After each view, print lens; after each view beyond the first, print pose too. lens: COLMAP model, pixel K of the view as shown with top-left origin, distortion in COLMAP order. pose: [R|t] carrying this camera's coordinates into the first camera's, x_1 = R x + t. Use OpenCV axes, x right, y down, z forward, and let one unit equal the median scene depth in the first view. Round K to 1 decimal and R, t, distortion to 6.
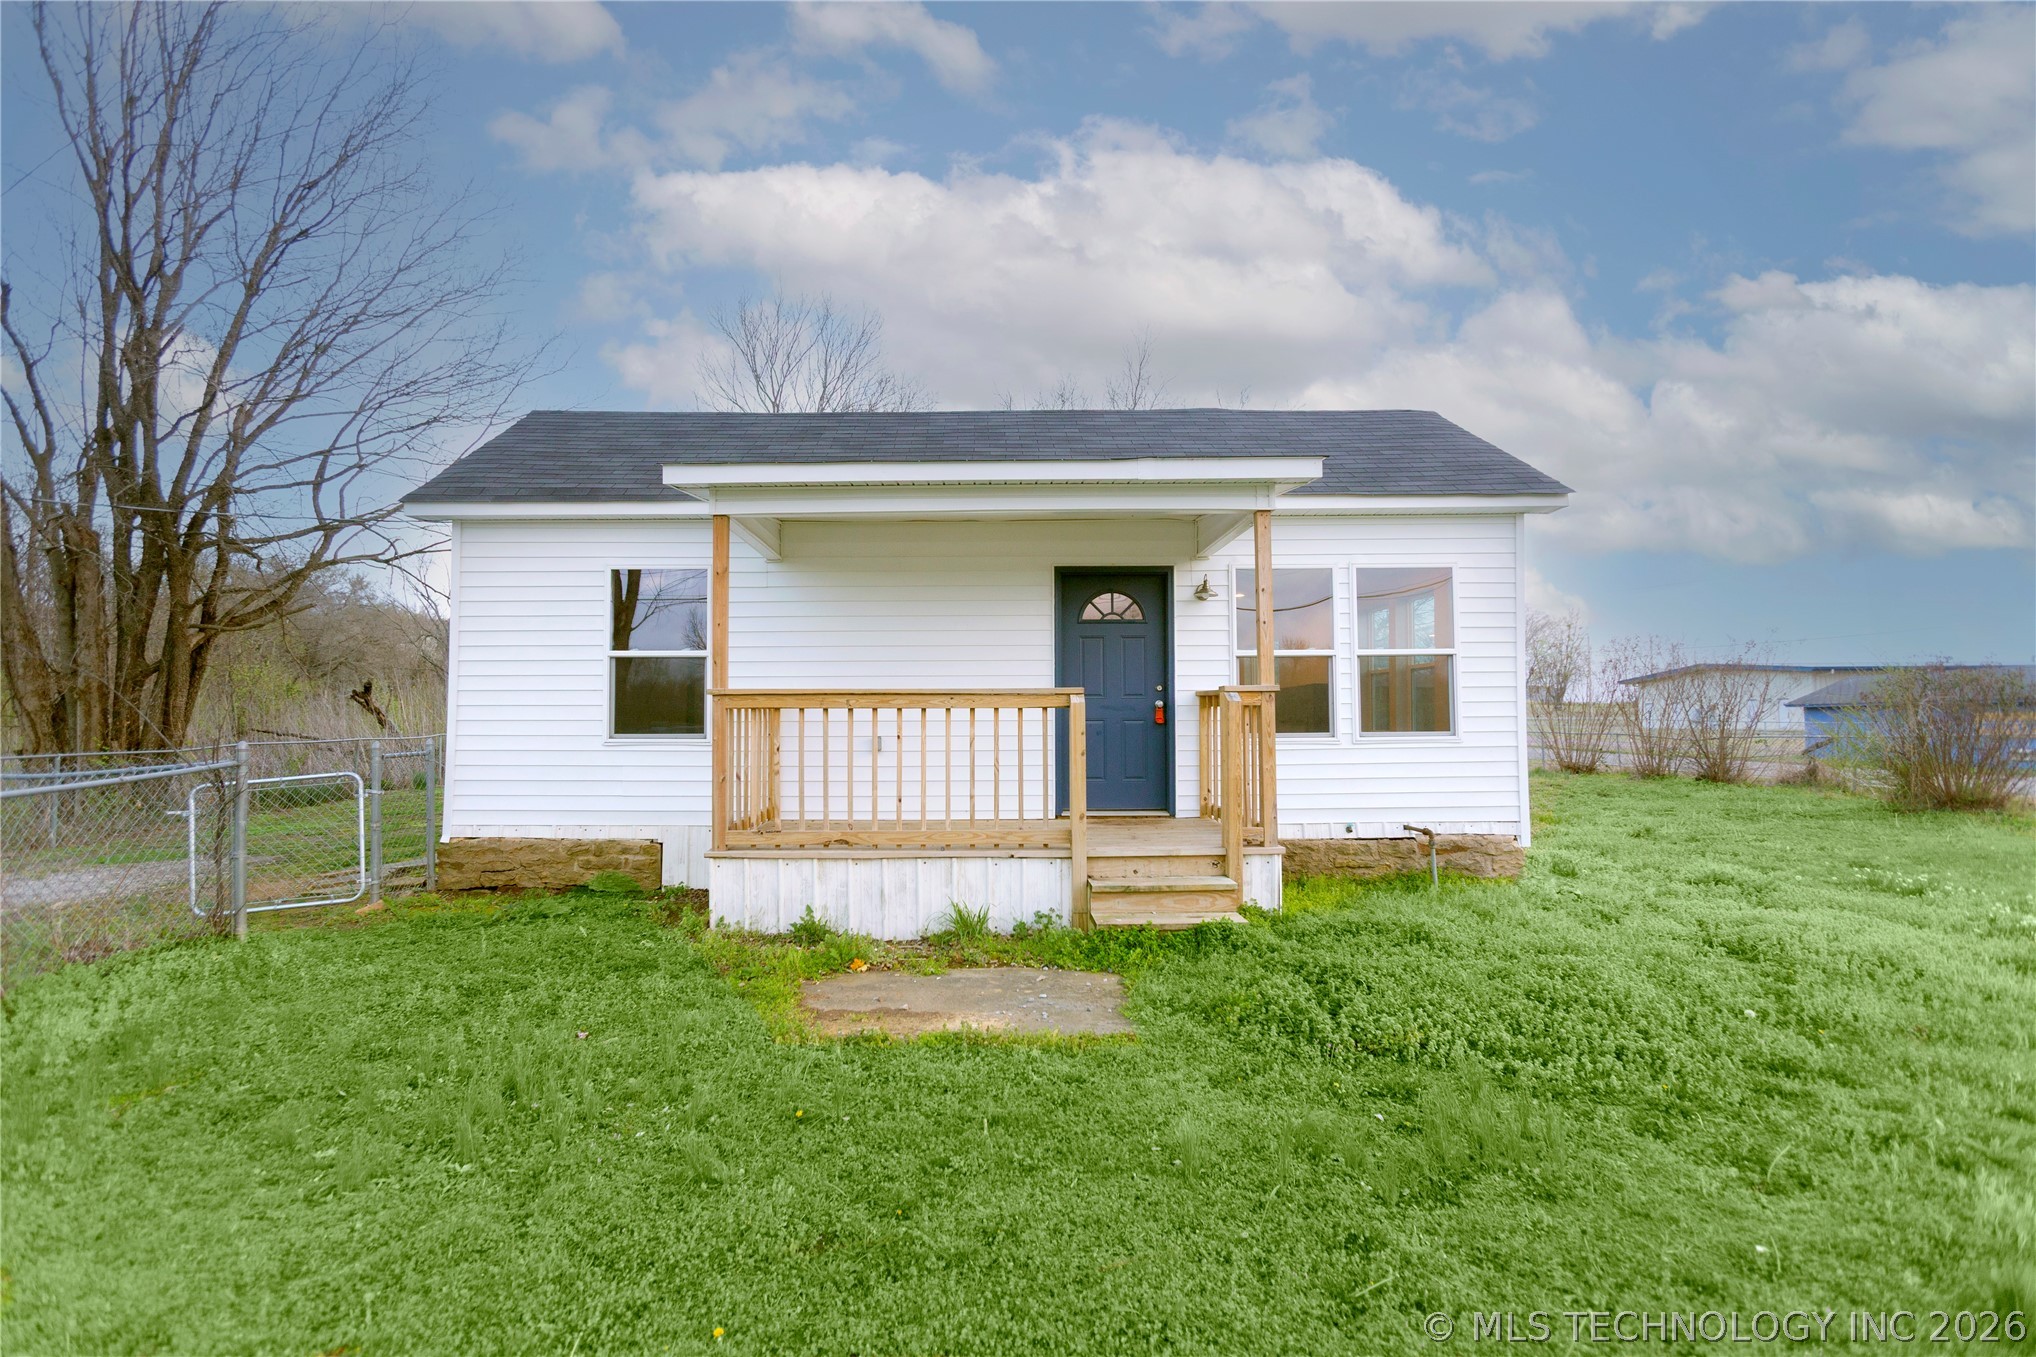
lens RADIAL K [[901.2, 0, 1013.4], [0, 901.2, 677.1], [0, 0, 1]] dist [-0.025435, 0.018937]
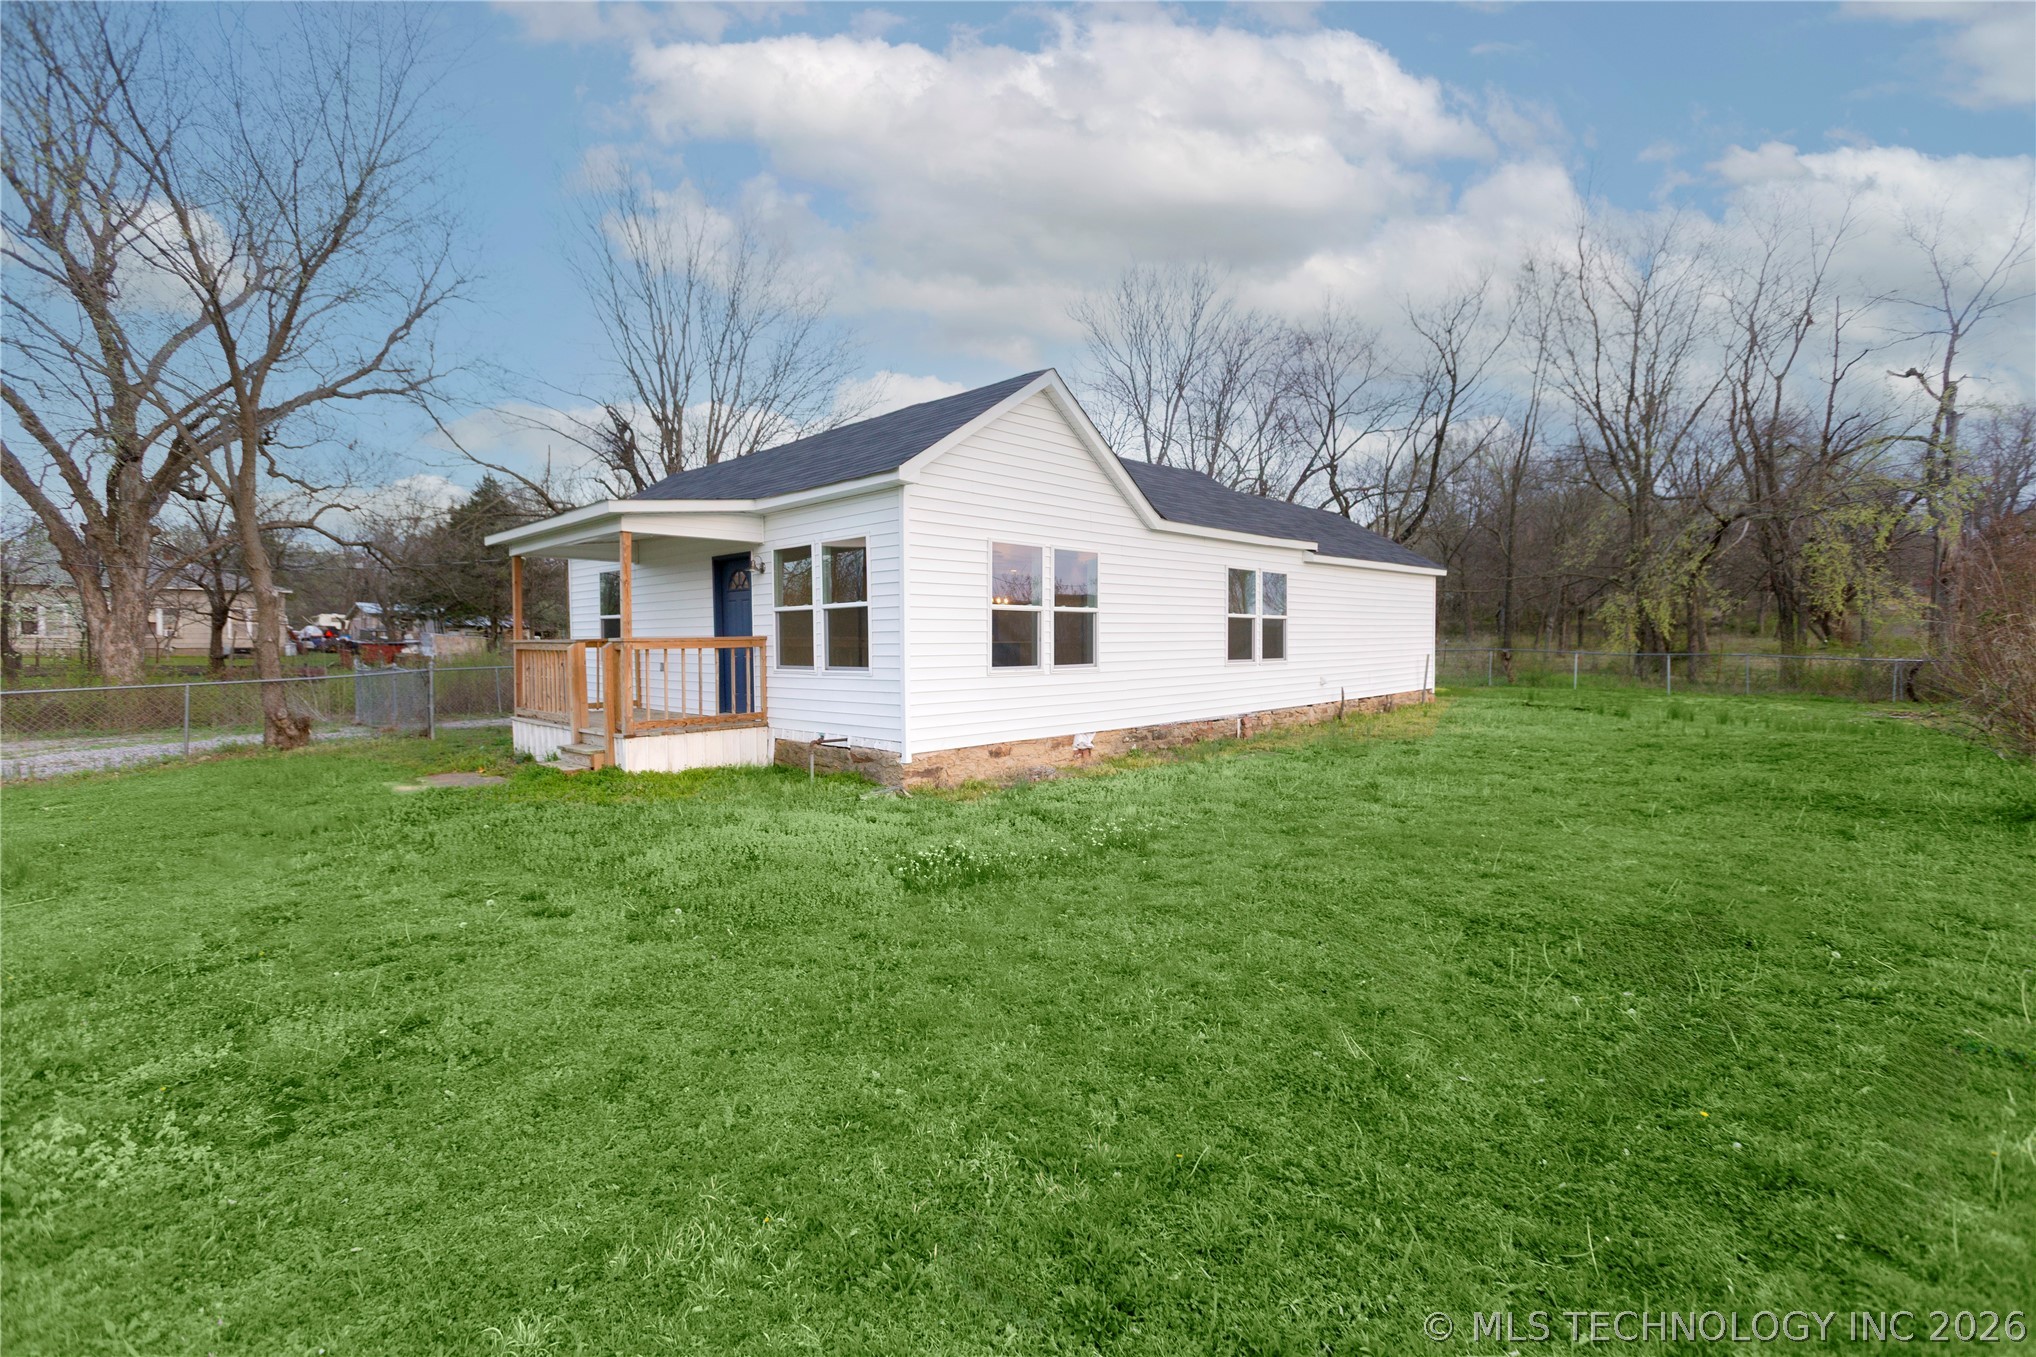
lens RADIAL K [[901.2, 0, 1013.4], [0, 901.2, 677.1], [0, 0, 1]] dist [-0.025435, 0.018937]
pose [[0.714097, 0.029423, -0.699429, 1.523958], [0.037586, 0.996064, 0.080276, -0.020264], [0.699037, -0.083614, 0.710180, 0.241203]]
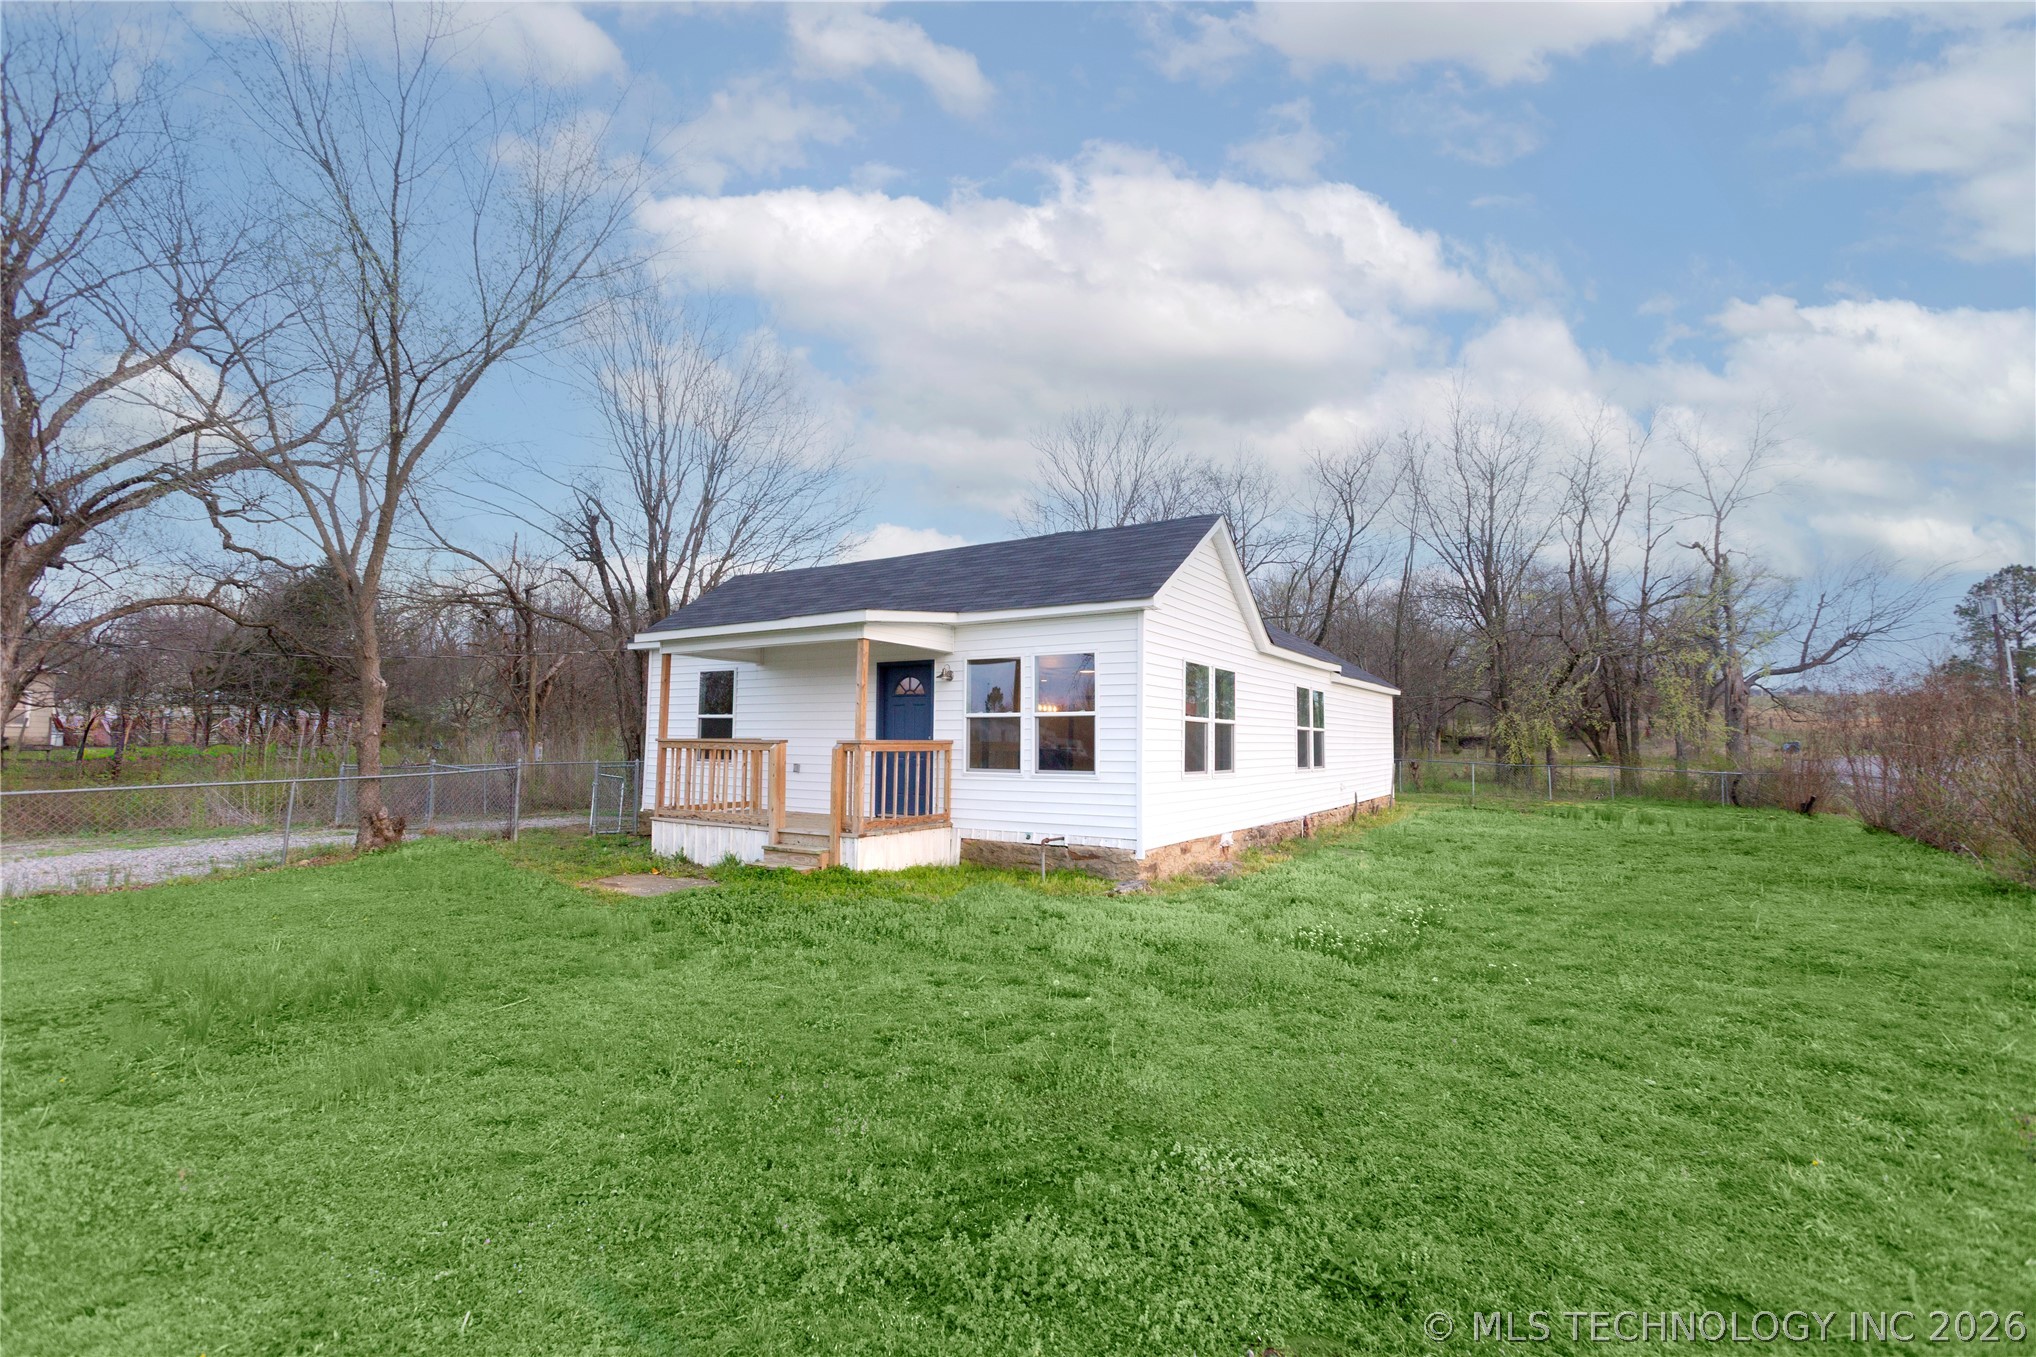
lens RADIAL K [[901.2, 0, 1013.4], [0, 901.2, 677.1], [0, 0, 1]] dist [-0.025435, 0.018937]
pose [[0.838360, -0.026362, -0.544479, 1.145893], [0.012386, 0.999493, -0.029321, -0.045470], [0.544976, 0.017838, 0.838262, -0.233570]]
